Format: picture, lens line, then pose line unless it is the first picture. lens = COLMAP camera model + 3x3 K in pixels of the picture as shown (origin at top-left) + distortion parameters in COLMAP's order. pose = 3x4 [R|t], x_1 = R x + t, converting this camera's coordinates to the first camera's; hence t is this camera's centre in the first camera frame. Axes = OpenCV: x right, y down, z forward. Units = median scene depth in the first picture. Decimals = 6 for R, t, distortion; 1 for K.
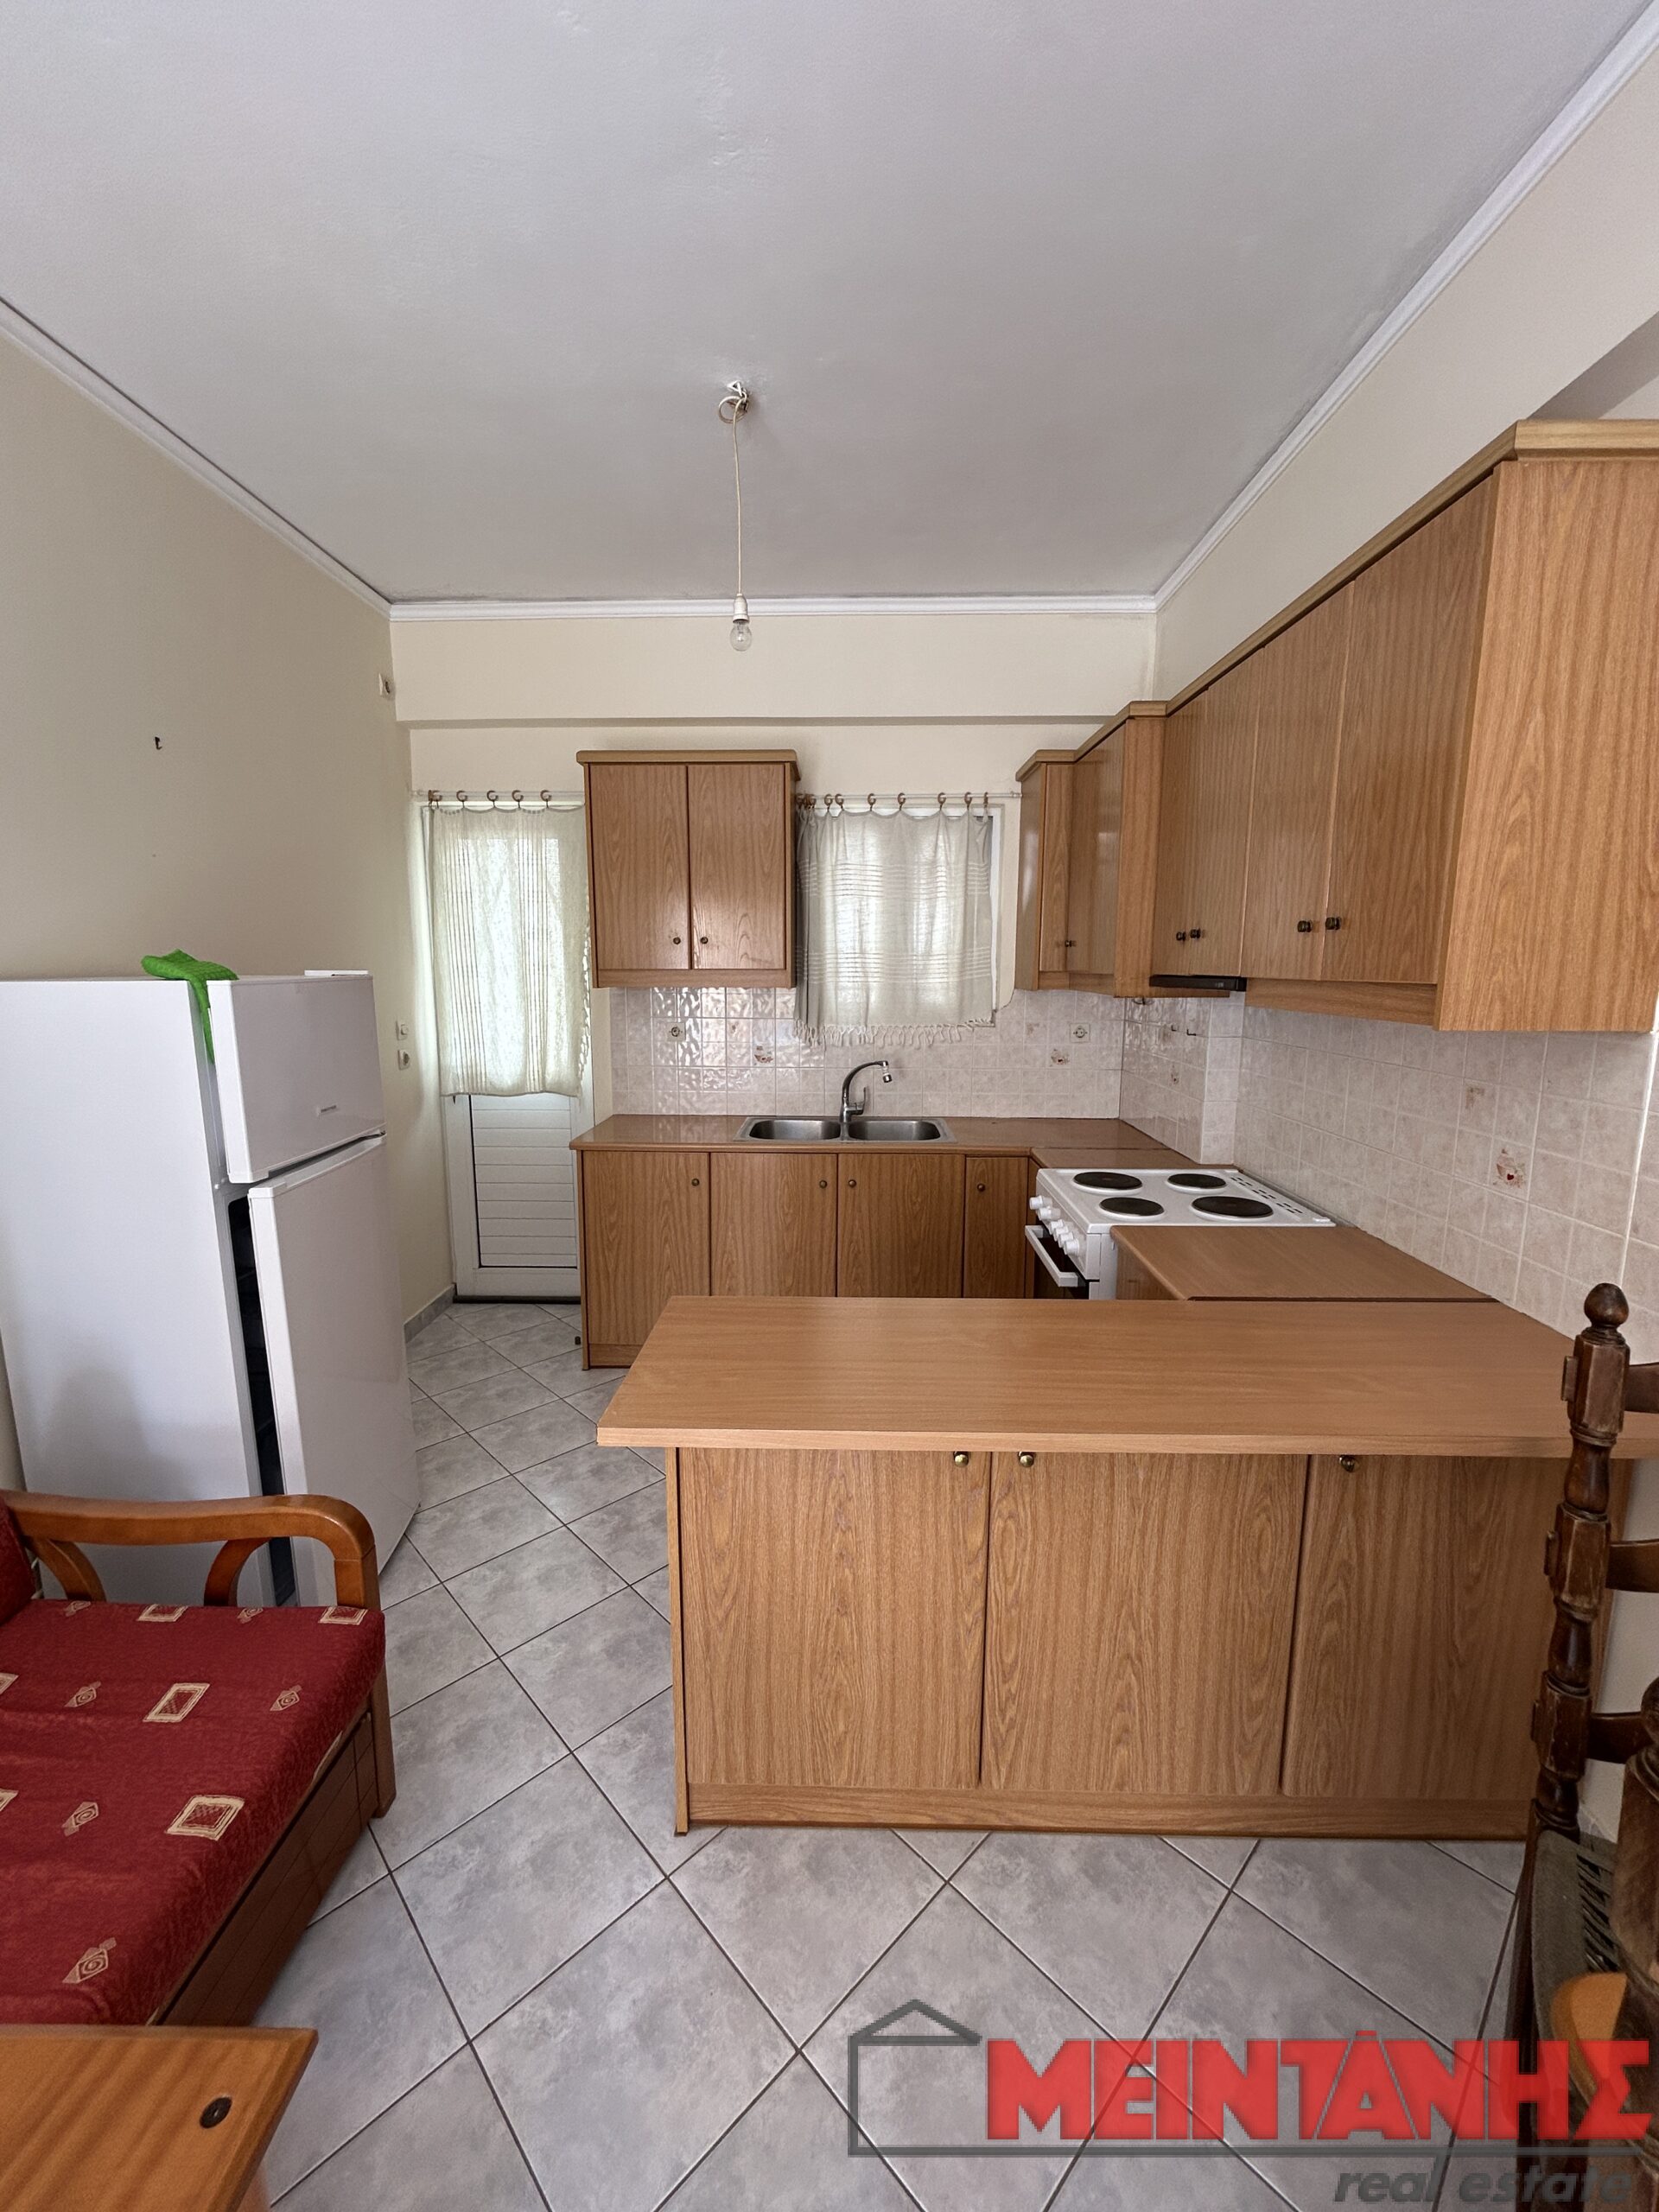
lens RADIAL K [[886.9, 0, 832.3], [0, 886.9, 1101.6], [0, 0, 1]] dist [0.006980, 0.001295]
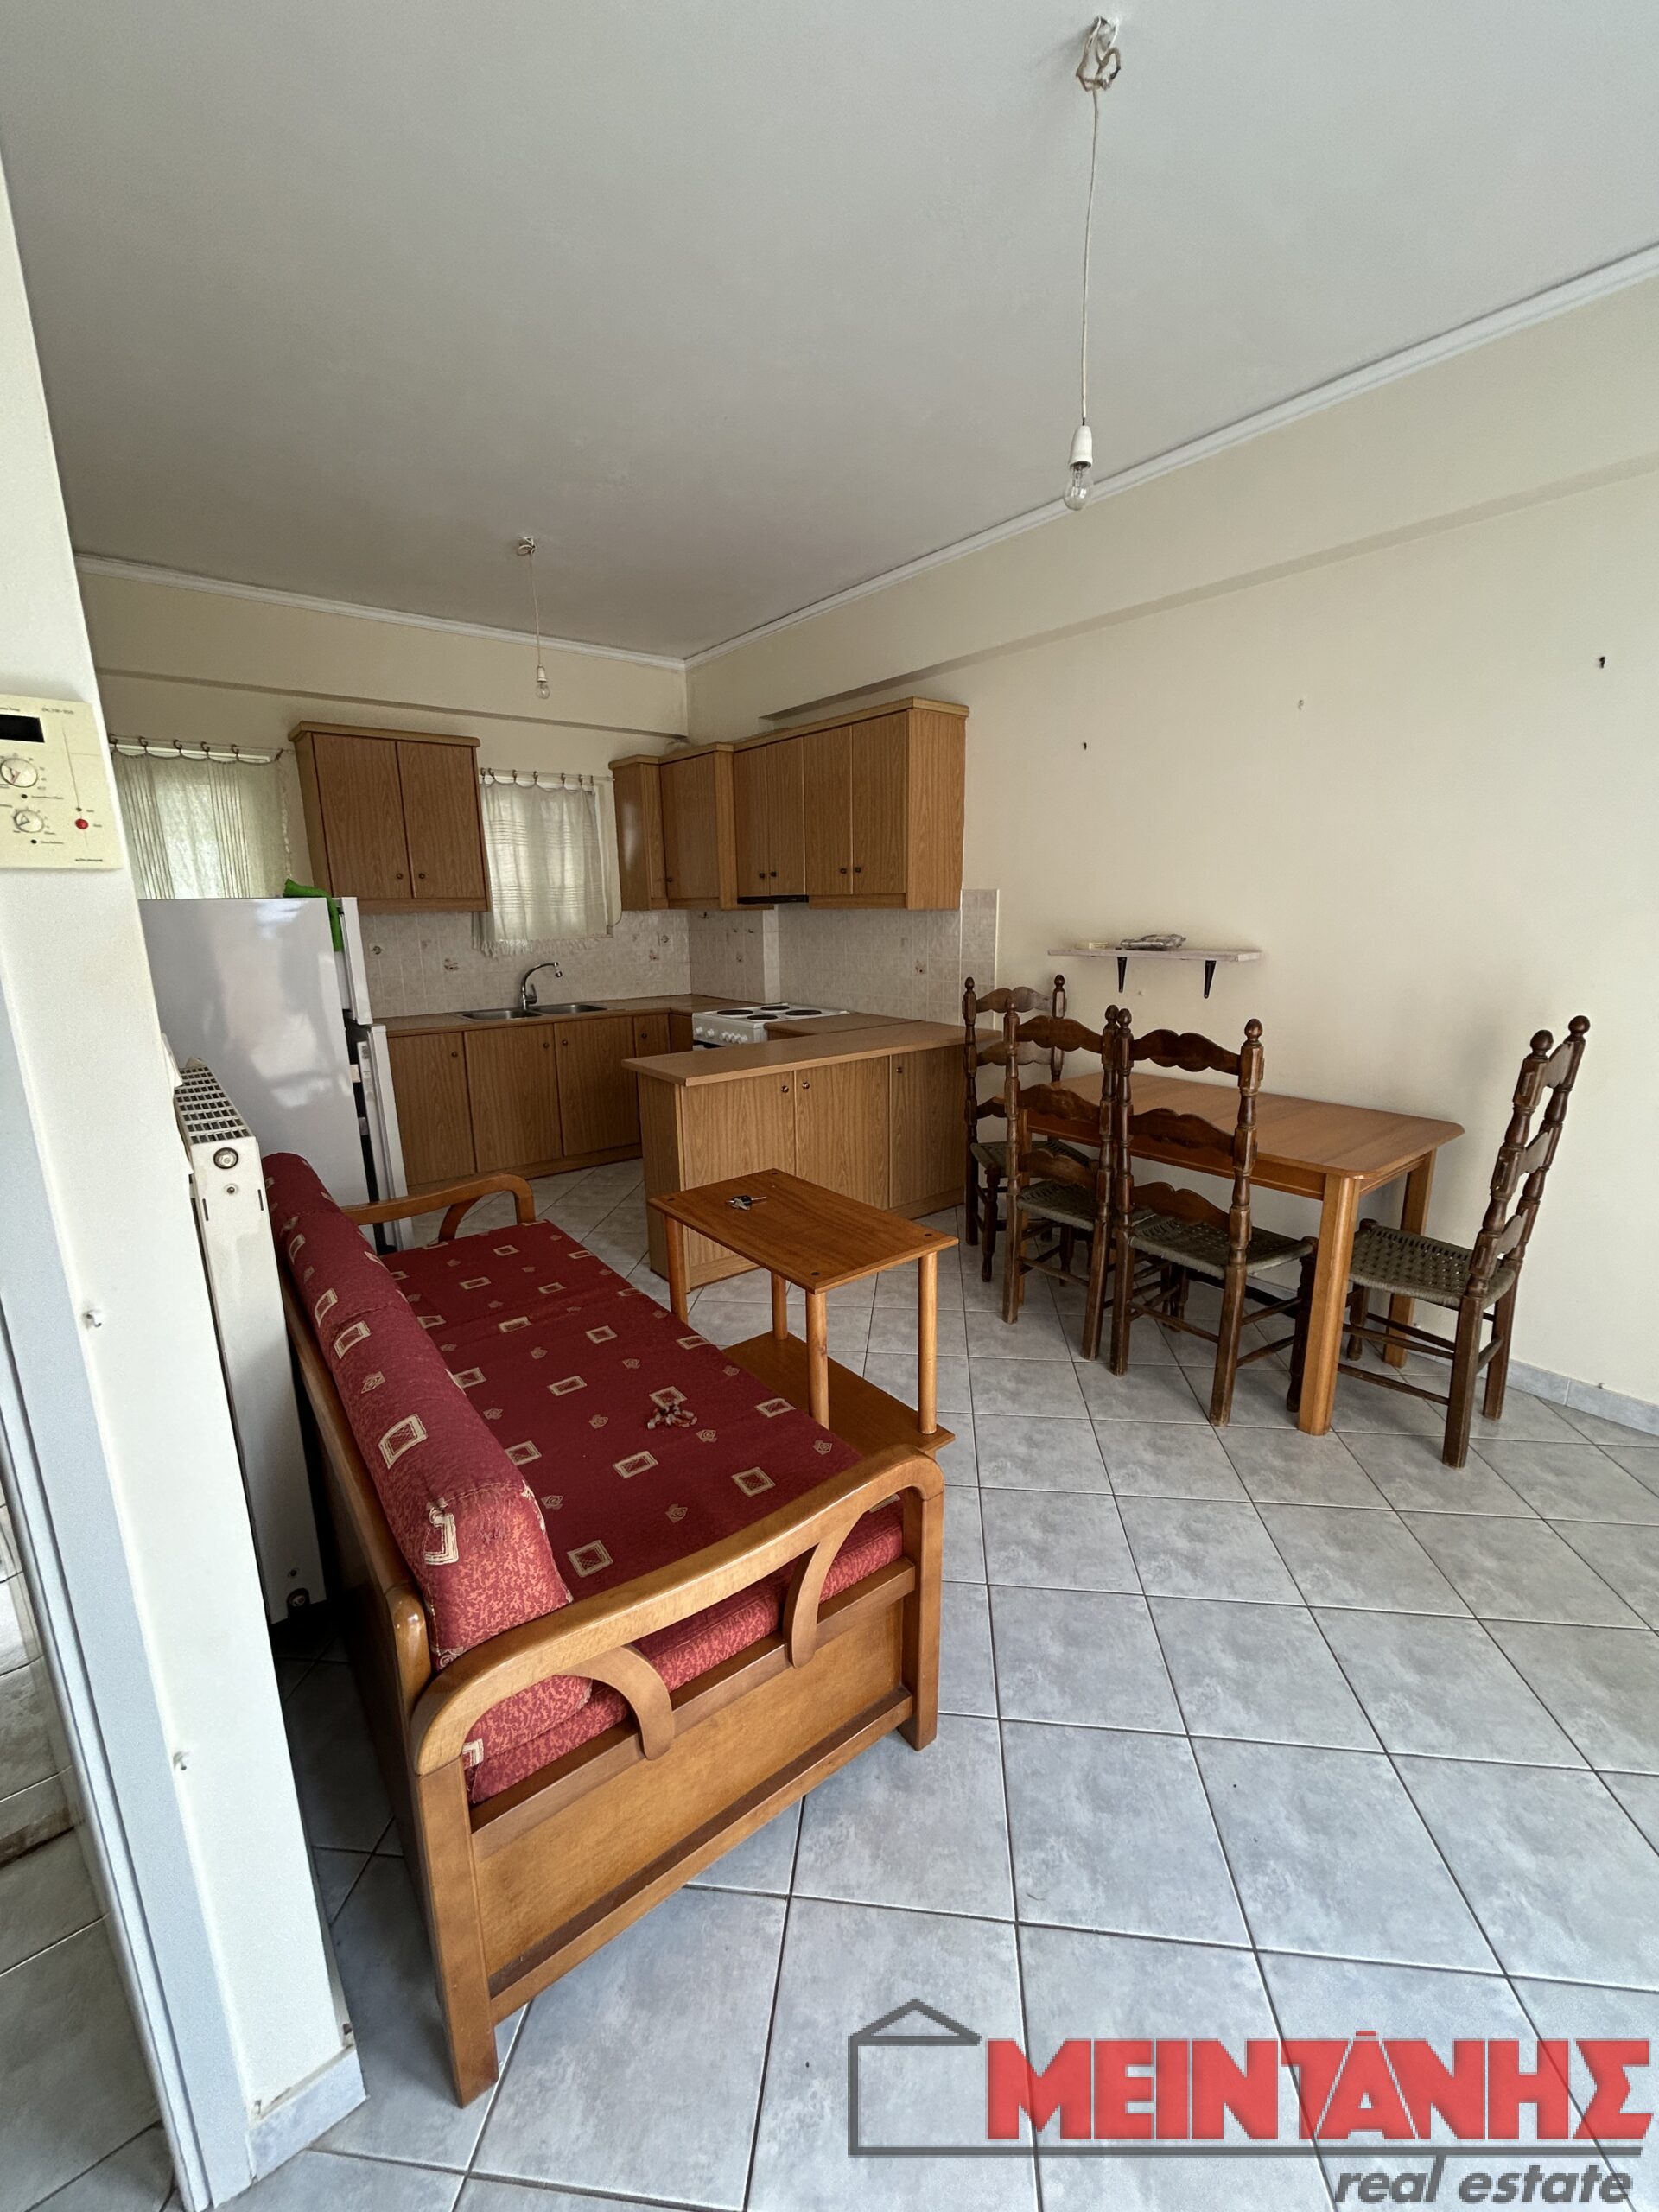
lens RADIAL K [[886.9, 0, 826.5], [0, 886.9, 1099.1], [0, 0, 1]] dist [0.006980, 0.001295]
pose [[0.771754, -0.150084, 0.617957, -0.512863], [0.112980, 0.988651, 0.099017, 0.078938], [-0.625805, -0.006600, 0.779952, -0.390029]]
